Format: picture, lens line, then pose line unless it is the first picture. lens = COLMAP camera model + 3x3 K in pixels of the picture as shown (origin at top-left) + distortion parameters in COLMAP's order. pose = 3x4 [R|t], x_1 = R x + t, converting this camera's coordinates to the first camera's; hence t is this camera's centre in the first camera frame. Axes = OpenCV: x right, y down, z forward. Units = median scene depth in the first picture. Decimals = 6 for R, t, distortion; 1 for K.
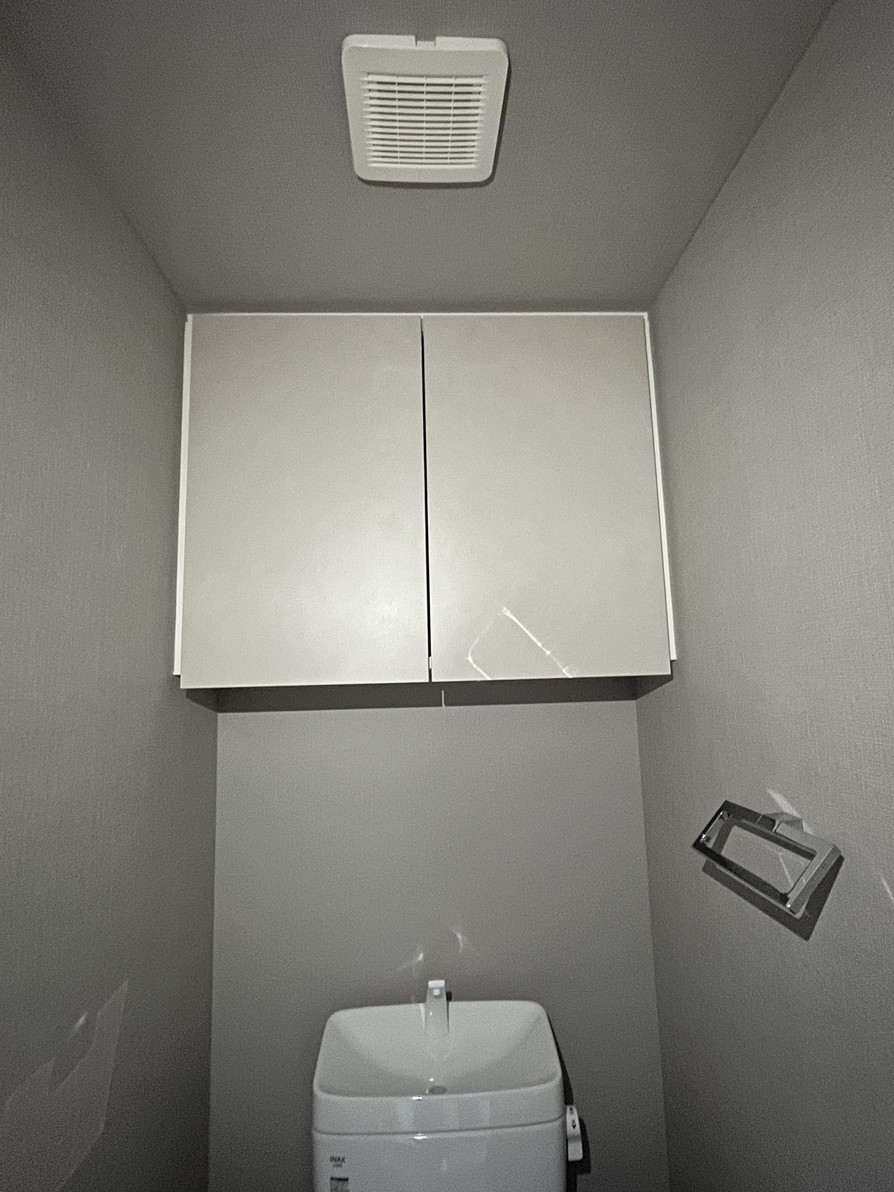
lens RADIAL K [[633.2, 0, 448.0], [0, 633.2, 595.8], [0, 0, 1]] dist [0.000475, -0.000044]
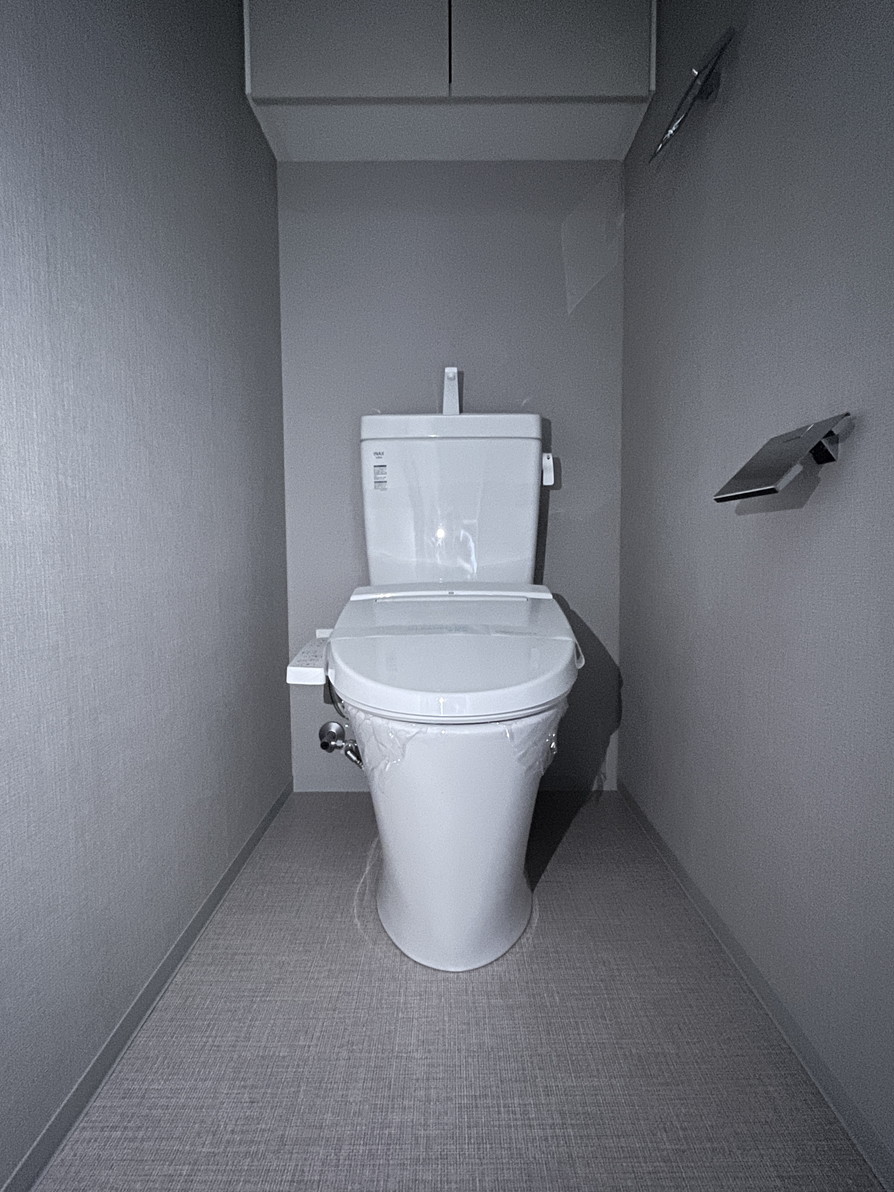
lens RADIAL K [[633.2, 0, 446.8], [0, 633.2, 595.5], [0, 0, 1]] dist [0.000475, -0.000044]
pose [[0.998994, 0.024701, -0.037423, 0.035381], [-0.016667, 0.979348, 0.201492, 0.833369], [0.041627, -0.200665, 0.978775, -0.405763]]
